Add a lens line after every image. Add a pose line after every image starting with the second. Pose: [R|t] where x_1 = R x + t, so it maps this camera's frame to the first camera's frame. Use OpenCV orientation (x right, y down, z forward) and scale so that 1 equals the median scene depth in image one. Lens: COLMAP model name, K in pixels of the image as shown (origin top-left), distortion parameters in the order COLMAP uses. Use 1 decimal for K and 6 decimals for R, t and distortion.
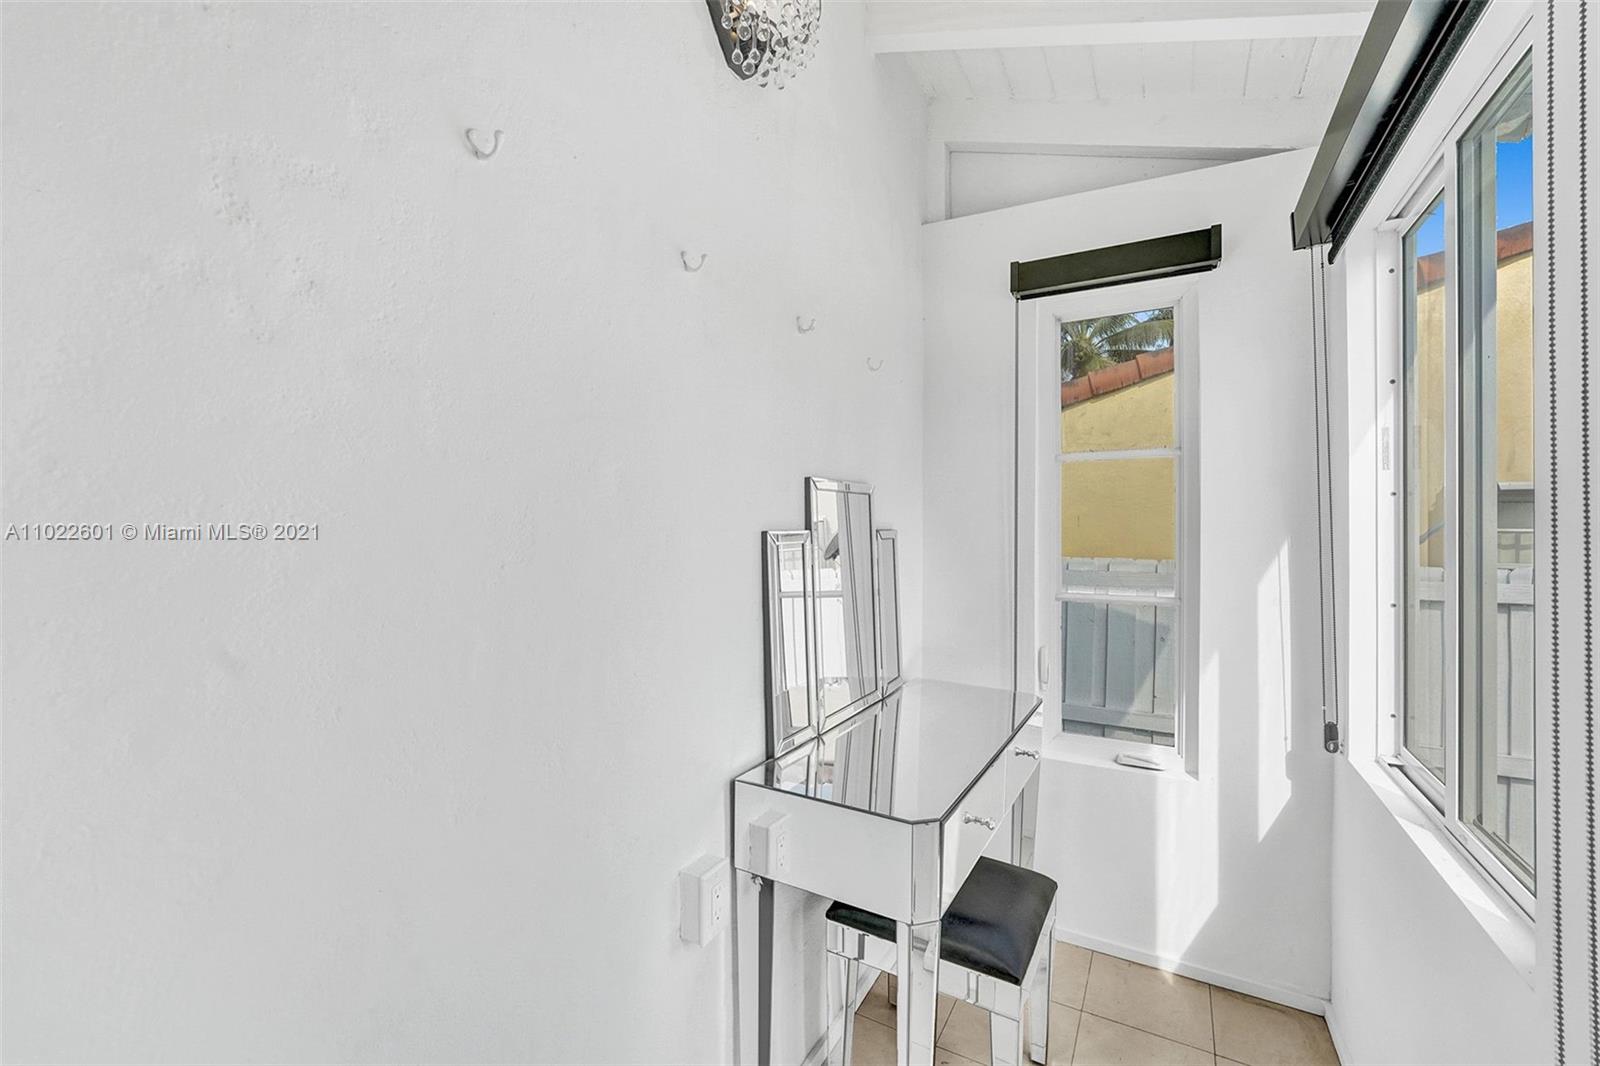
lens RADIAL K [[667.6, 0, 802.4], [0, 667.6, 530.7], [0, 0, 1]] dist [-0.013602, 0.003681]
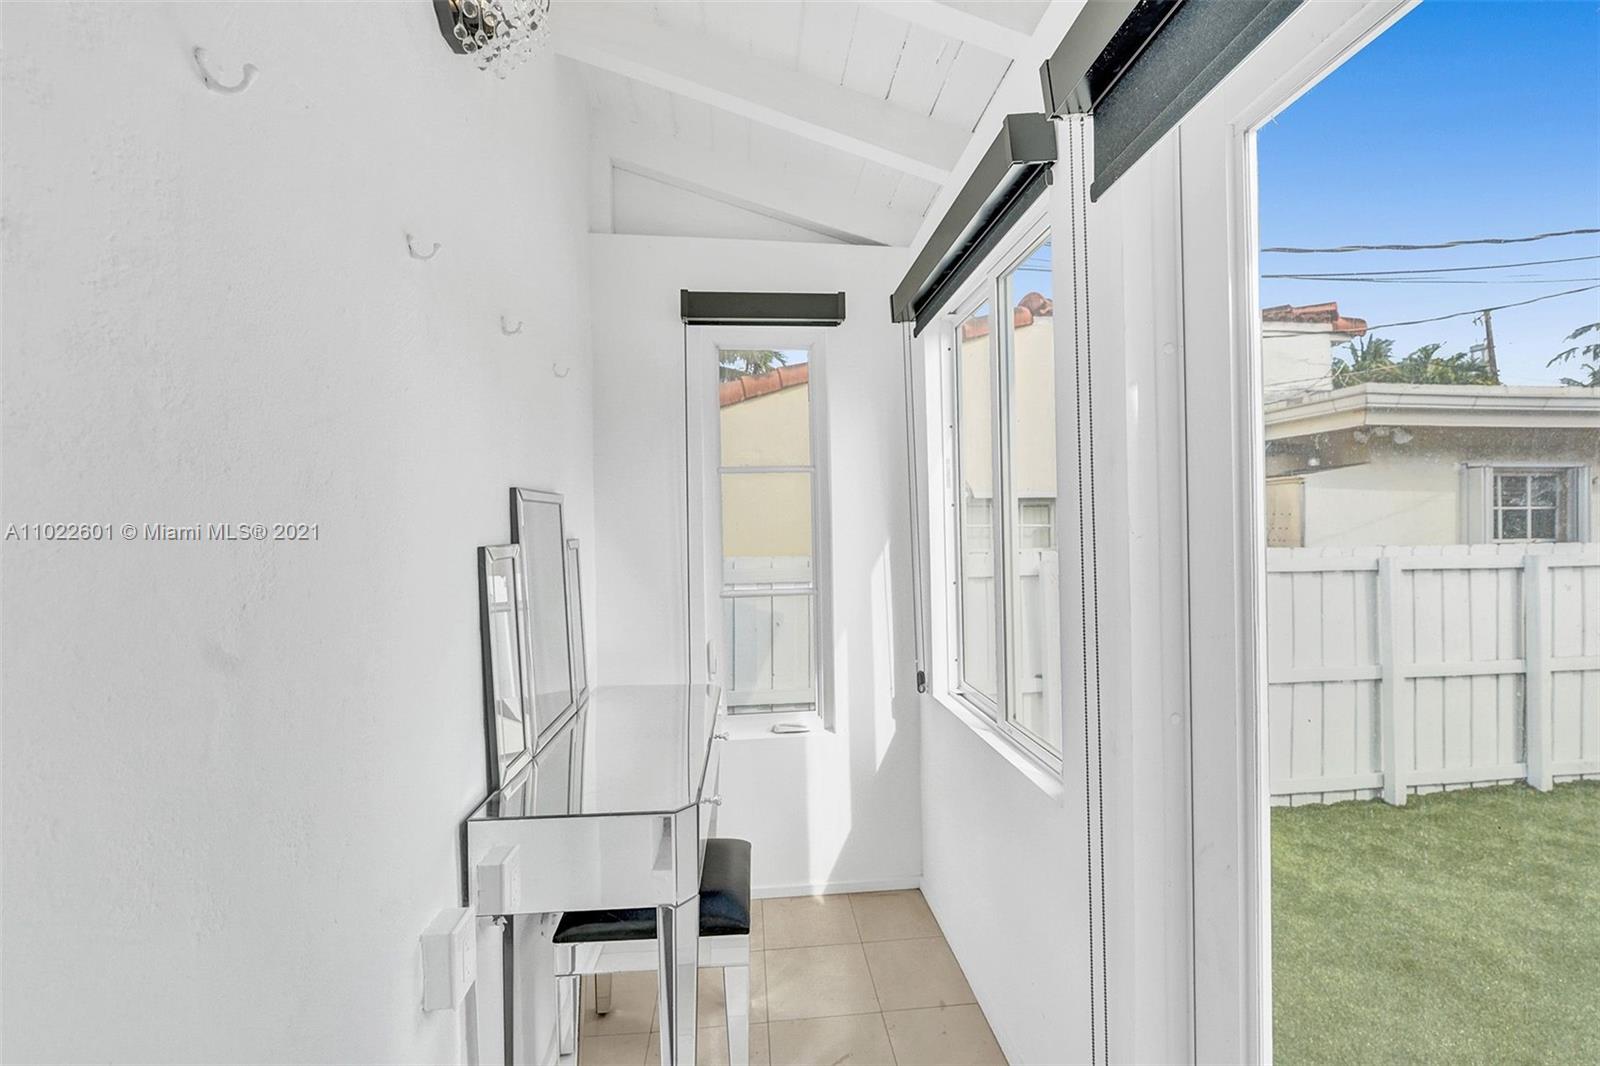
lens RADIAL K [[676.7, 0, 811.3], [0, 676.7, 528.6], [0, 0, 1]] dist [-0.011925, 0.003066]
pose [[0.821094, -0.019229, 0.570469, -0.168378], [0.022362, 0.999749, 0.001513, -0.011953], [-0.570355, 0.011515, 0.821318, -0.022527]]
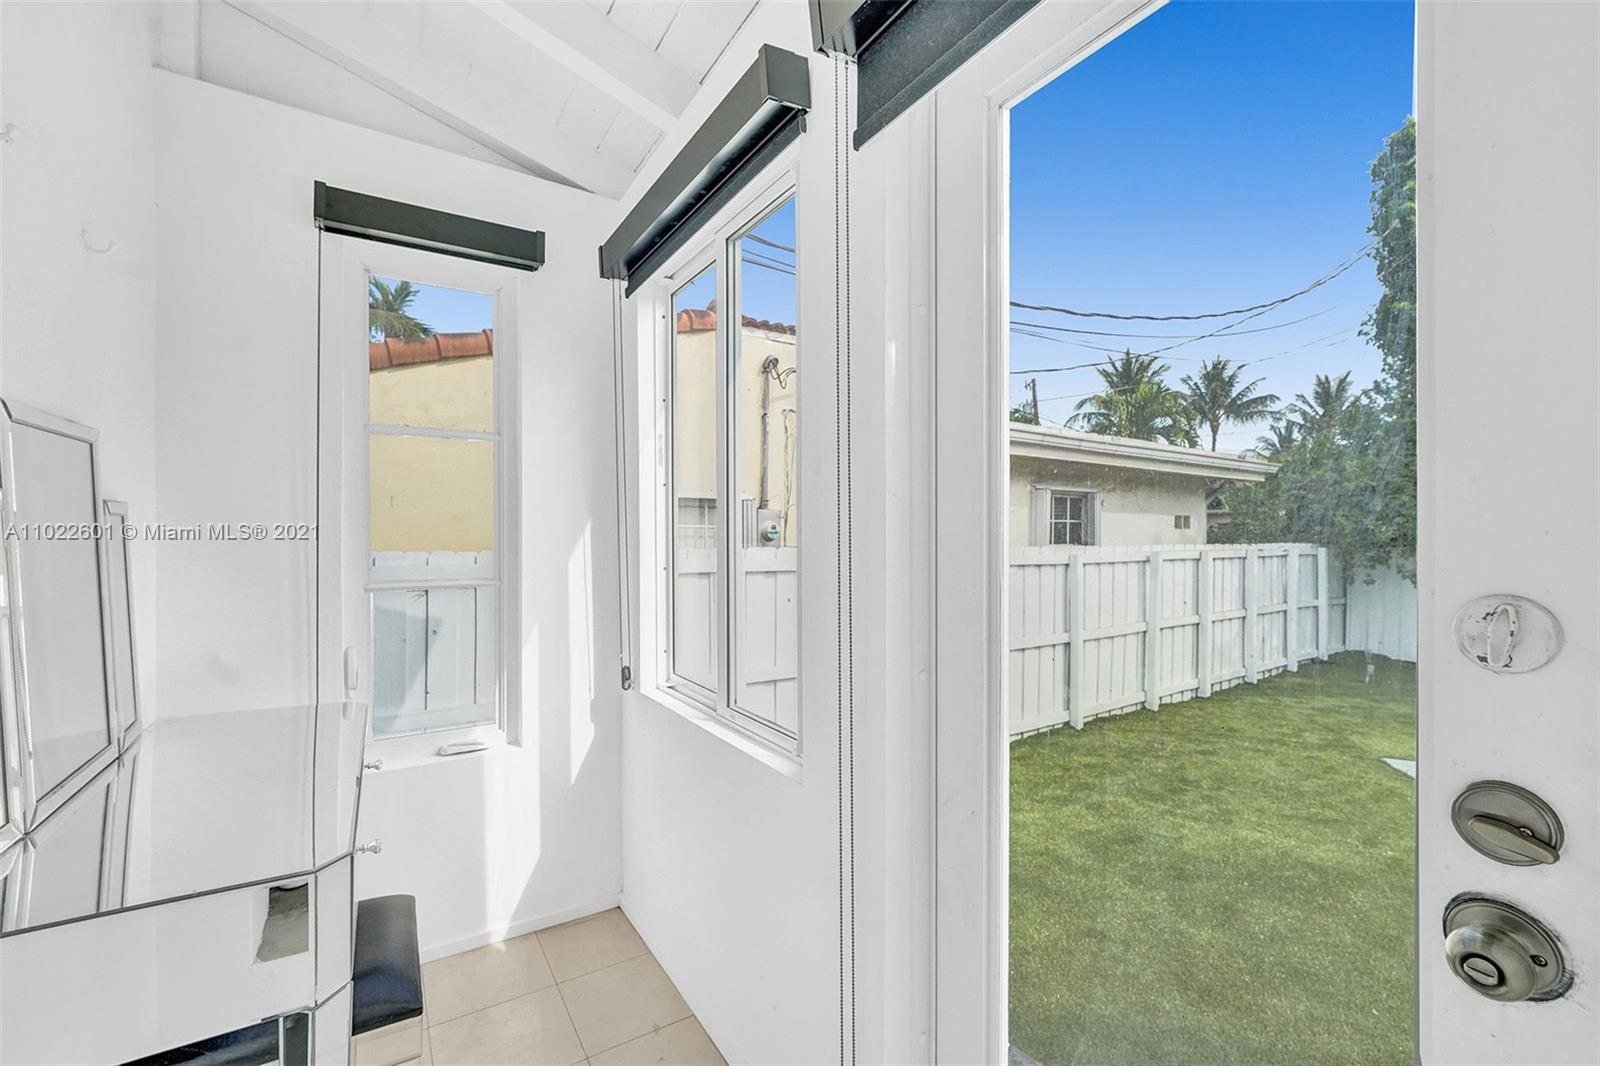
lens RADIAL K [[675.1, 0, 805.5], [0, 675.1, 536.2], [0, 0, 1]] dist [-0.011697, 0.004246]
pose [[0.472094, -0.006923, 0.881521, -0.148748], [0.004980, 0.999974, 0.005186, 0.036757], [-0.881534, 0.001942, 0.472116, 0.094243]]
